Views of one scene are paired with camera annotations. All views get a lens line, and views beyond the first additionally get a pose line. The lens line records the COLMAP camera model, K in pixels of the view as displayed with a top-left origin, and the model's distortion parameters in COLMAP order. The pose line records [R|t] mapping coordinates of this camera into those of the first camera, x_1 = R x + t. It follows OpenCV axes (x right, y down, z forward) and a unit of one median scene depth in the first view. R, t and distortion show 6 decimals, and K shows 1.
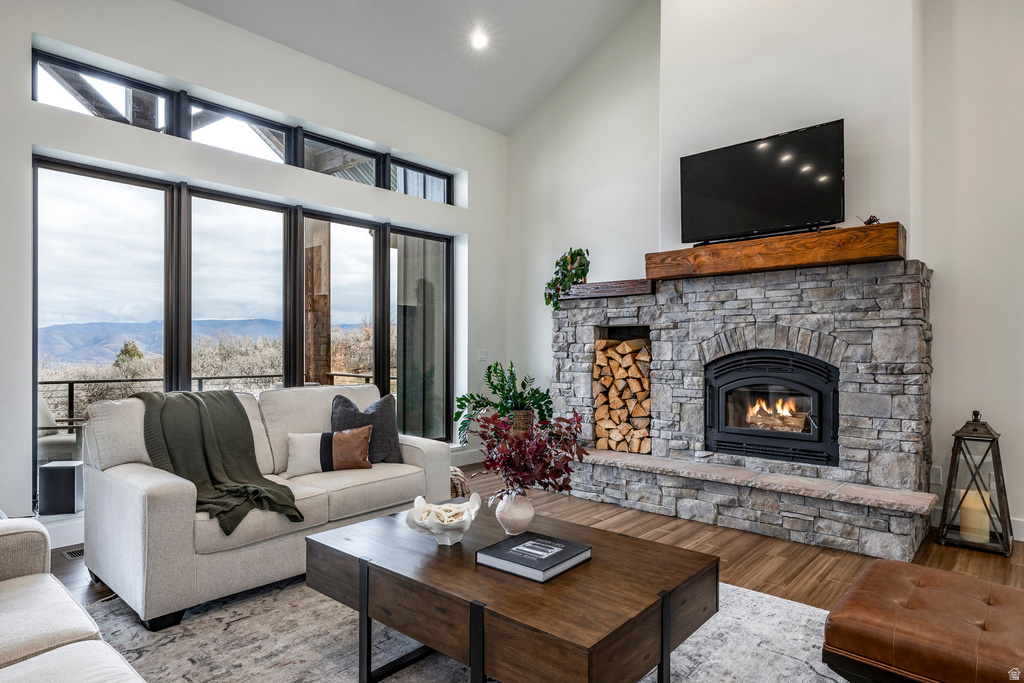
lens RADIAL K [[589.6, 0, 515.4], [0, 589.6, 352.7], [0, 0, 1]] dist [-0.002144, -0.000119]
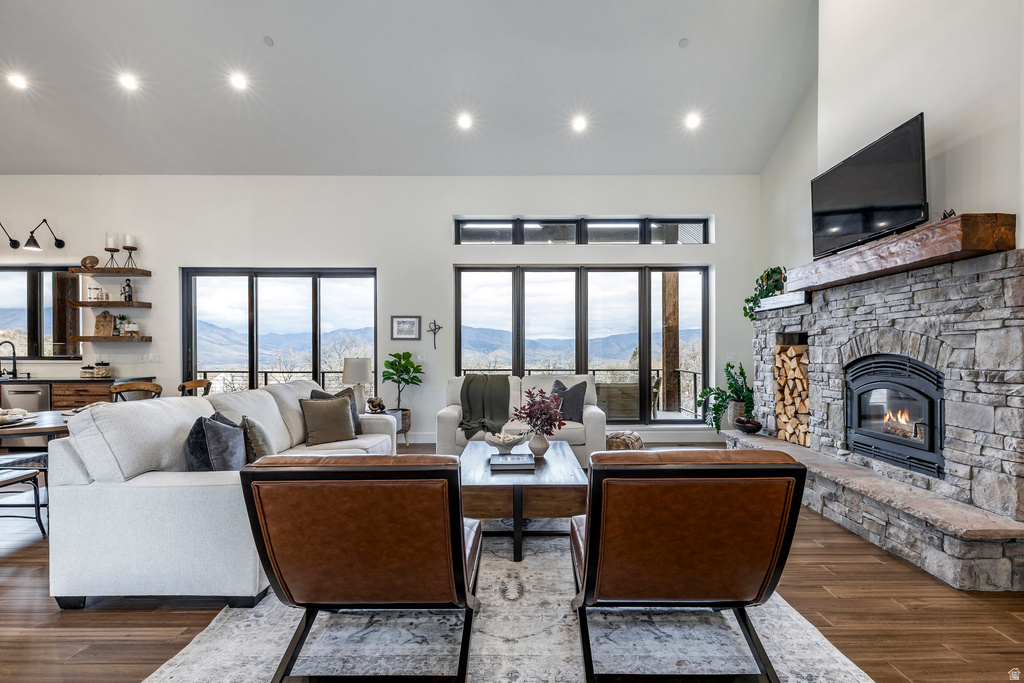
lens RADIAL K [[468.1, 0, 515.7], [0, 468.1, 354.8], [0, 0, 1]] dist [-0.000319, -0.000029]
pose [[0.650905, 0.003117, -0.759152, 0.562317], [-0.001119, 0.999994, 0.003147, -0.005232], [0.759158, -0.001199, 0.650905, 0.005425]]
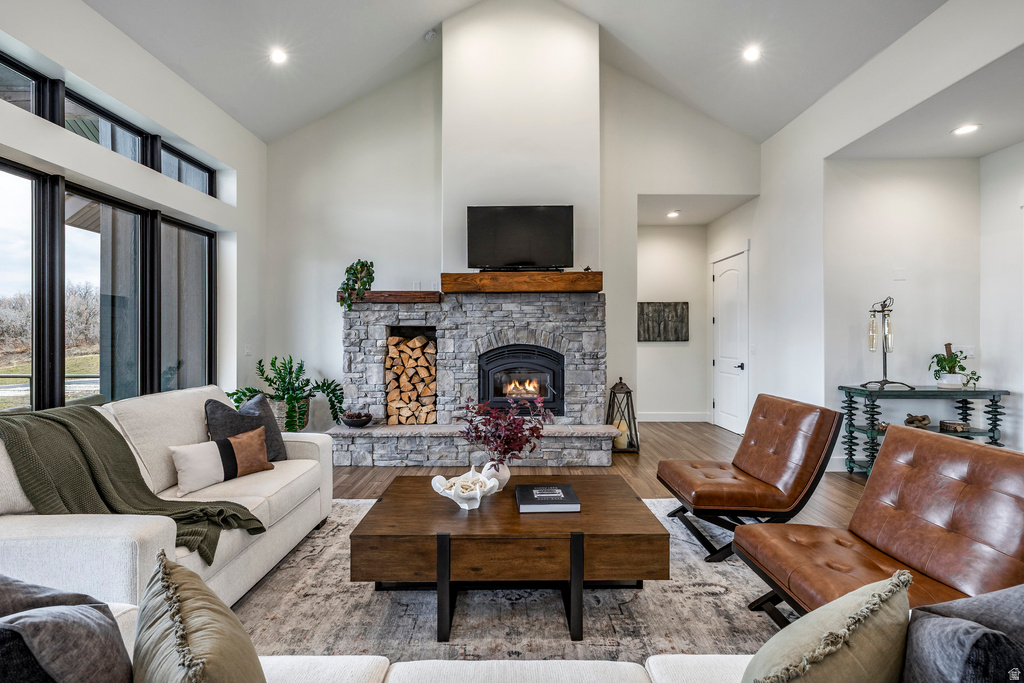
lens RADIAL K [[472.2, 0, 510.2], [0, 472.2, 336.7], [0, 0, 1]] dist [-0.000044, -0.000142]
pose [[0.752573, -0.000424, 0.658509, -0.360347], [0.005155, 0.999973, -0.005248, -0.017287], [-0.658489, 0.007344, 0.752554, 0.094521]]
